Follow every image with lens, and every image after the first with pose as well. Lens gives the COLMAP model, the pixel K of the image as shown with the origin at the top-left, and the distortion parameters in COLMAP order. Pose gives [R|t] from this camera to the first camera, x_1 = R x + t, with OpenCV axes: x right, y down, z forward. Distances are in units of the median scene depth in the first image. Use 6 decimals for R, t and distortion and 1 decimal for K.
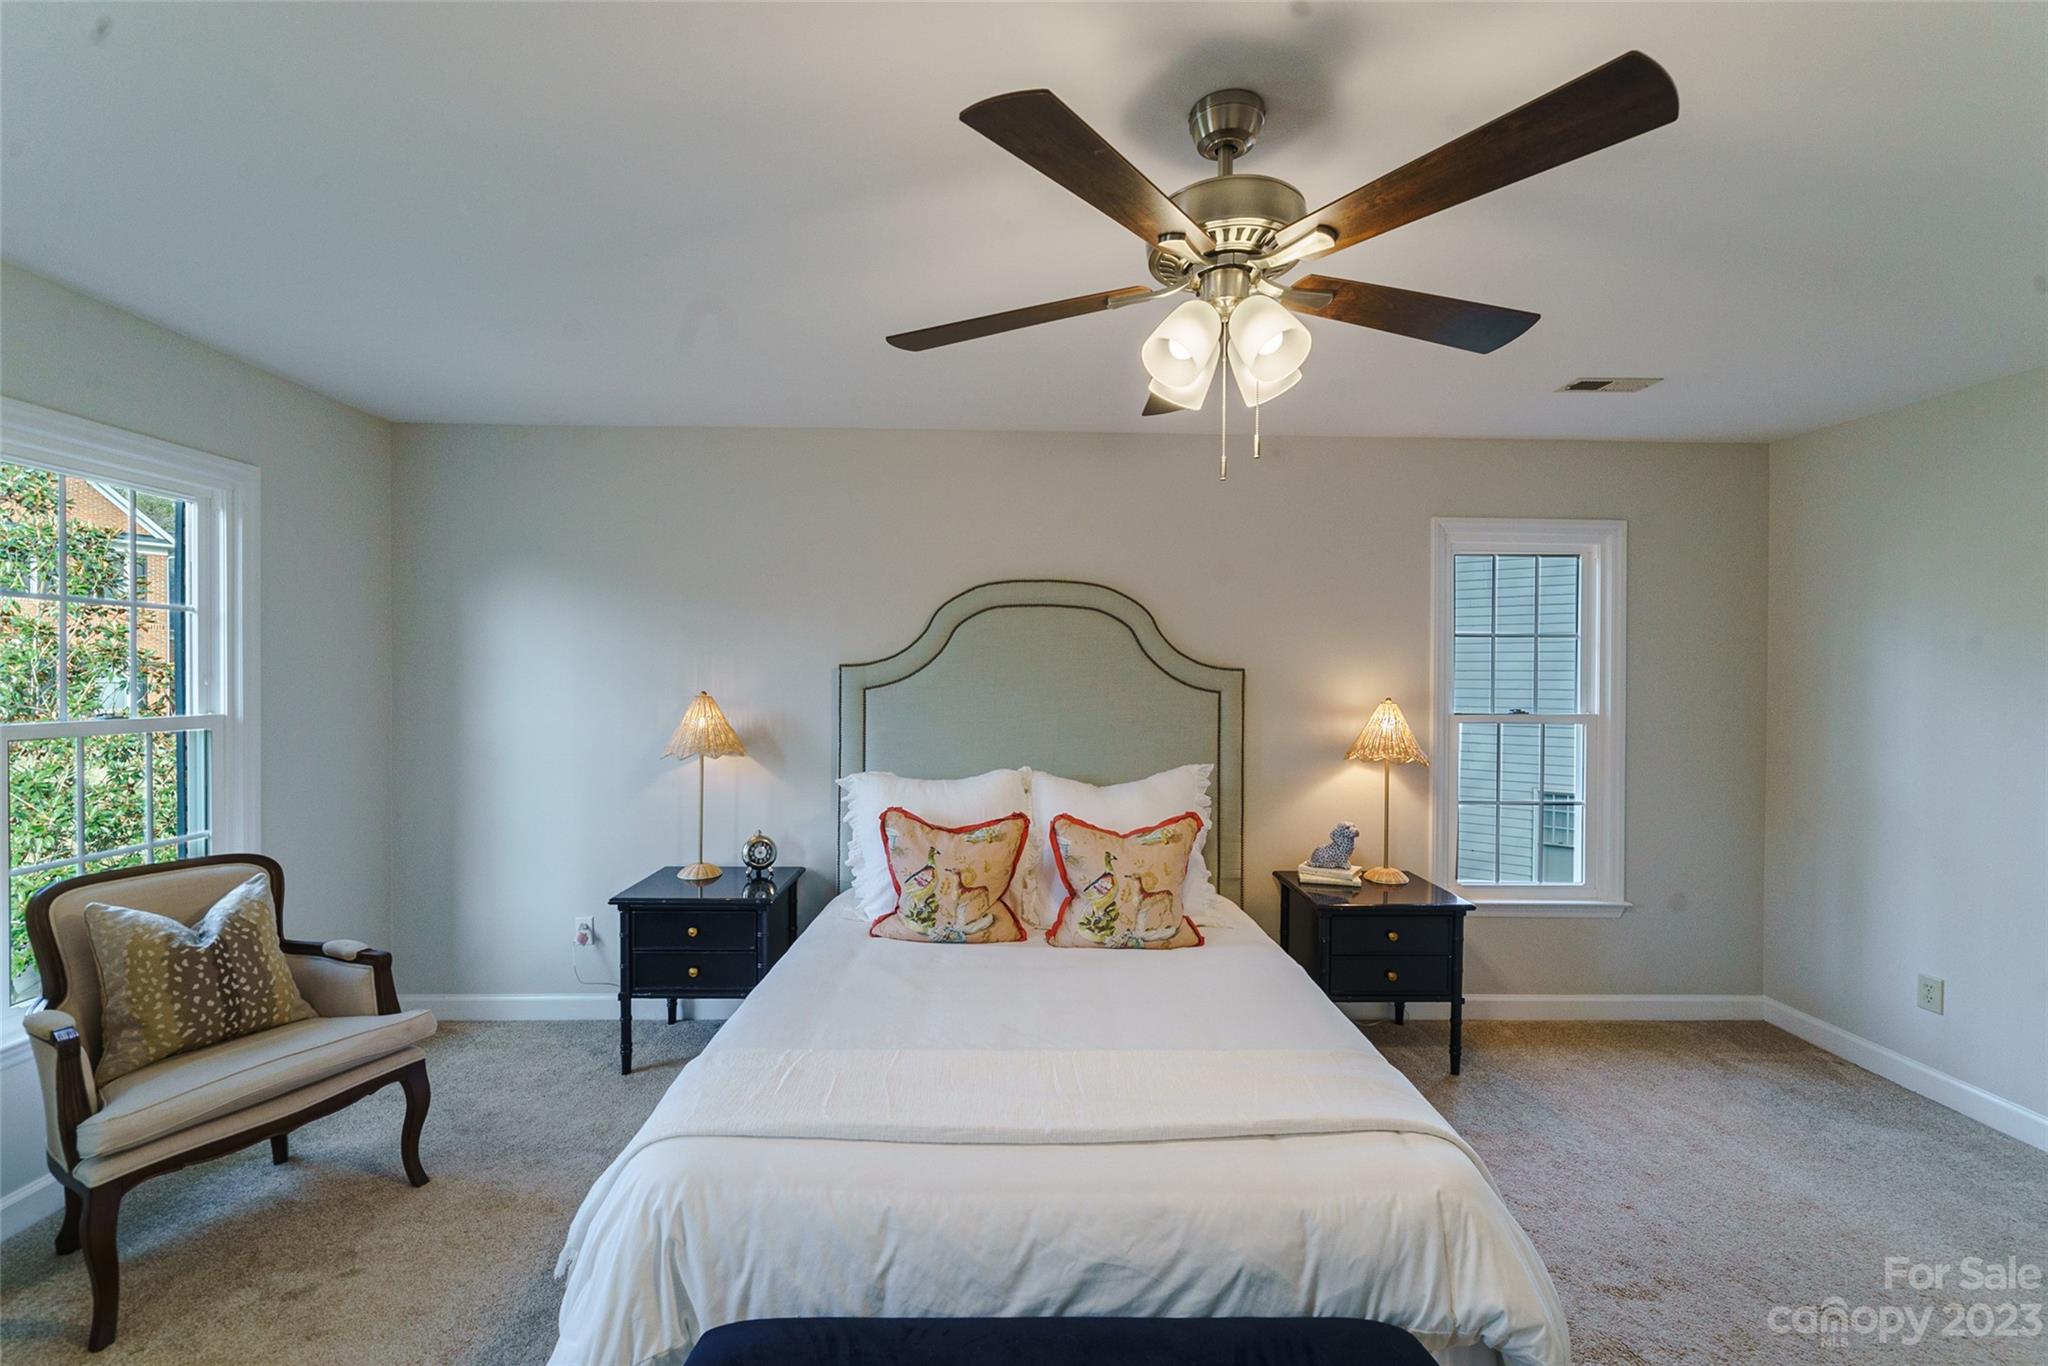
lens RADIAL K [[847.7, 0, 1032.2], [0, 847.7, 682.7], [0, 0, 1]] dist [0.002359, -0.001673]
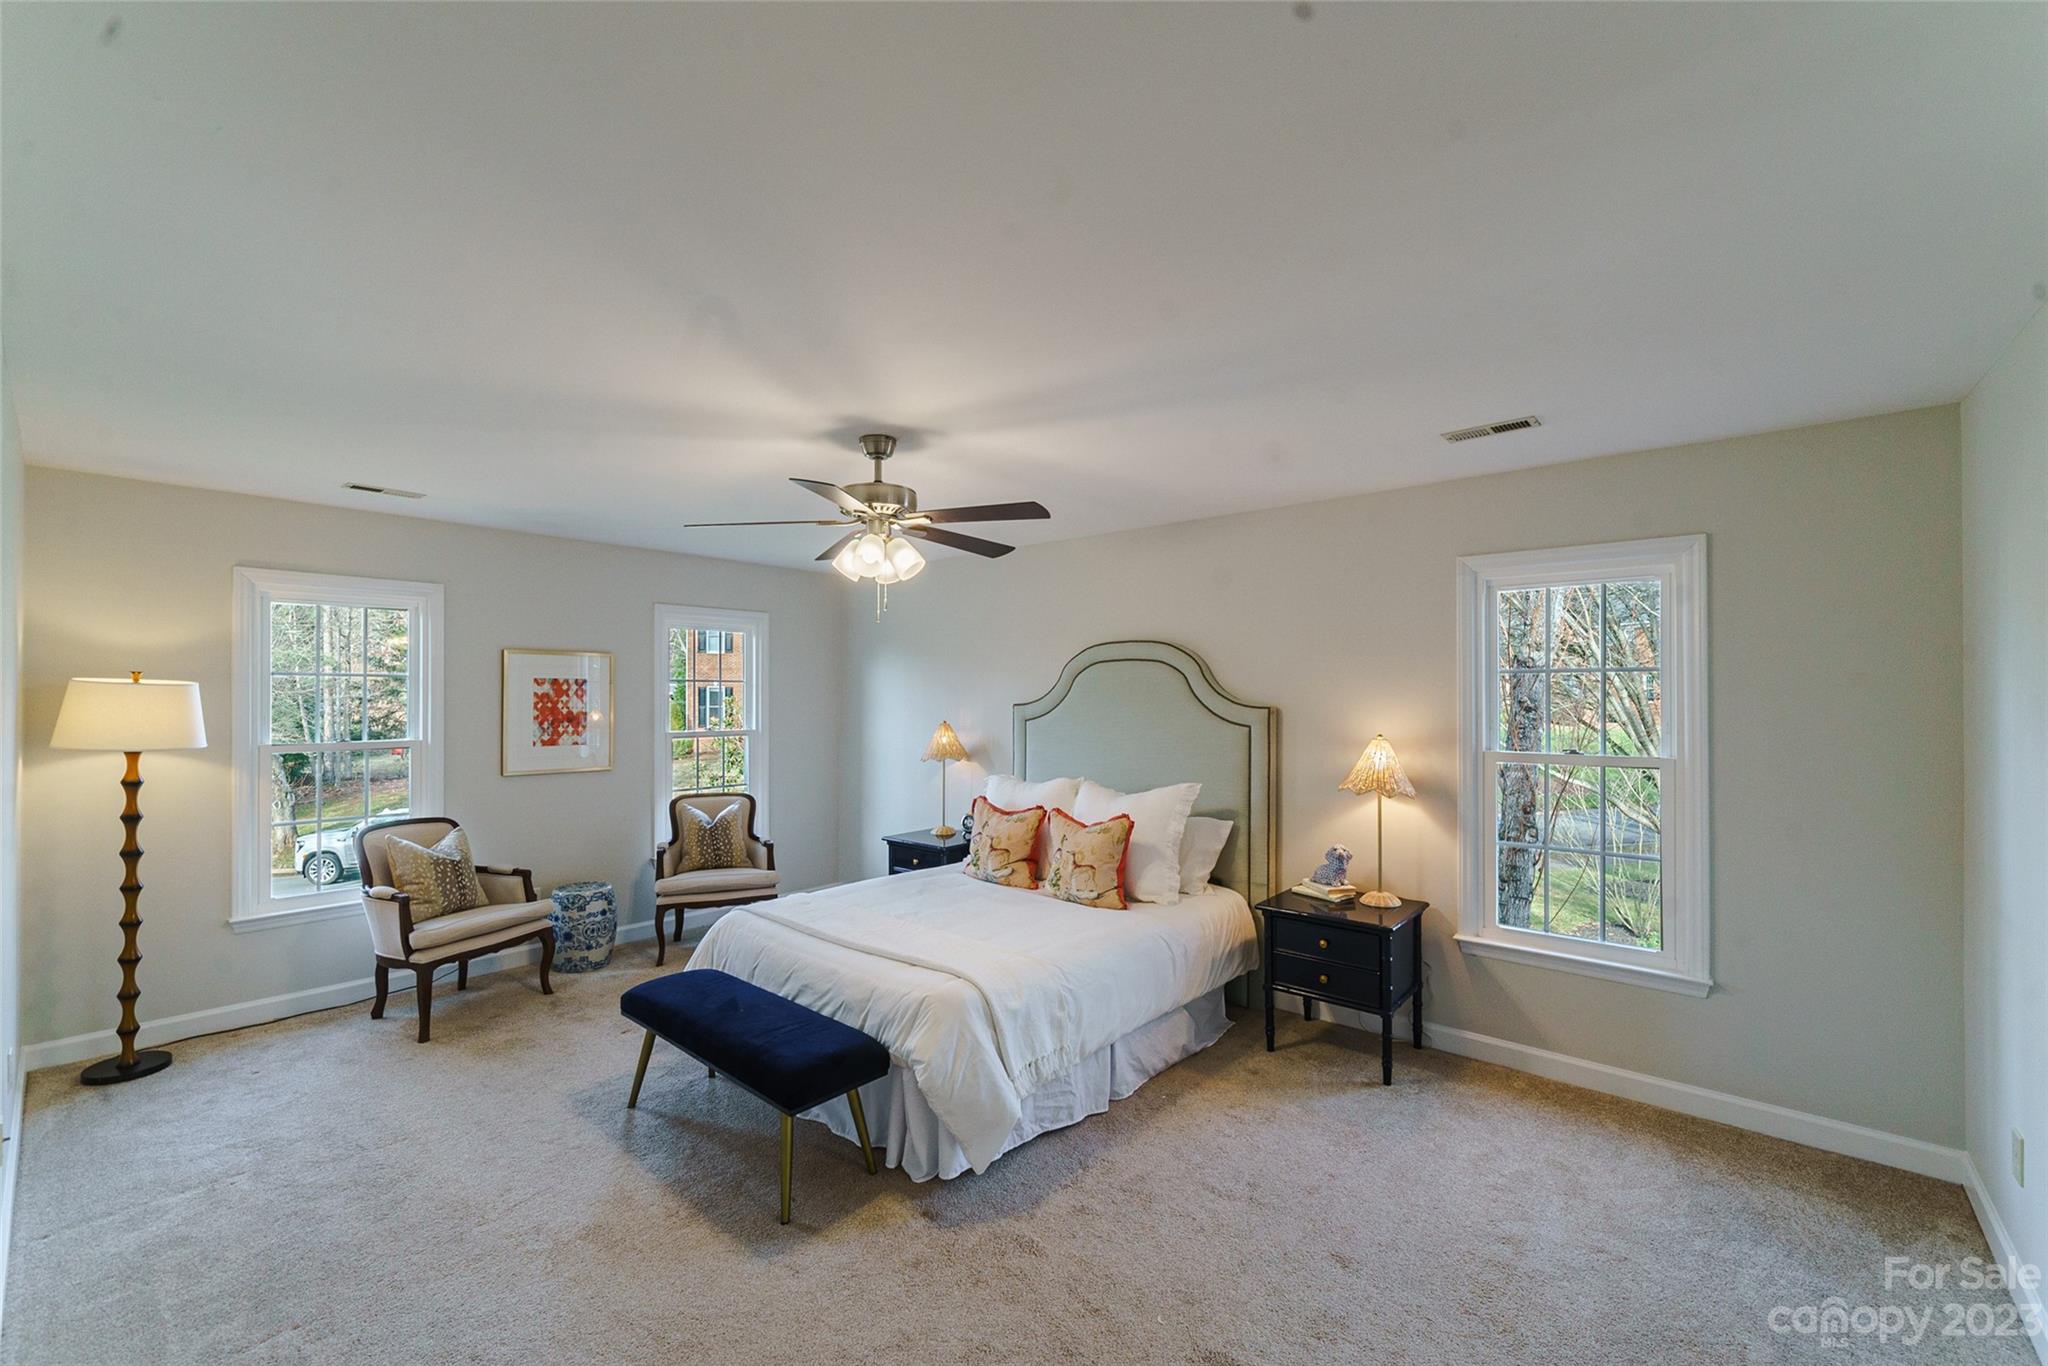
lens RADIAL K [[847.7, 0, 1016.7], [0, 847.7, 689.2], [0, 0, 1]] dist [0.002359, -0.001673]
pose [[0.735056, -0.013370, -0.677875, 0.977343], [0.000007, 0.999806, -0.019712, -0.022346], [0.678006, 0.014485, 0.734913, -0.133056]]
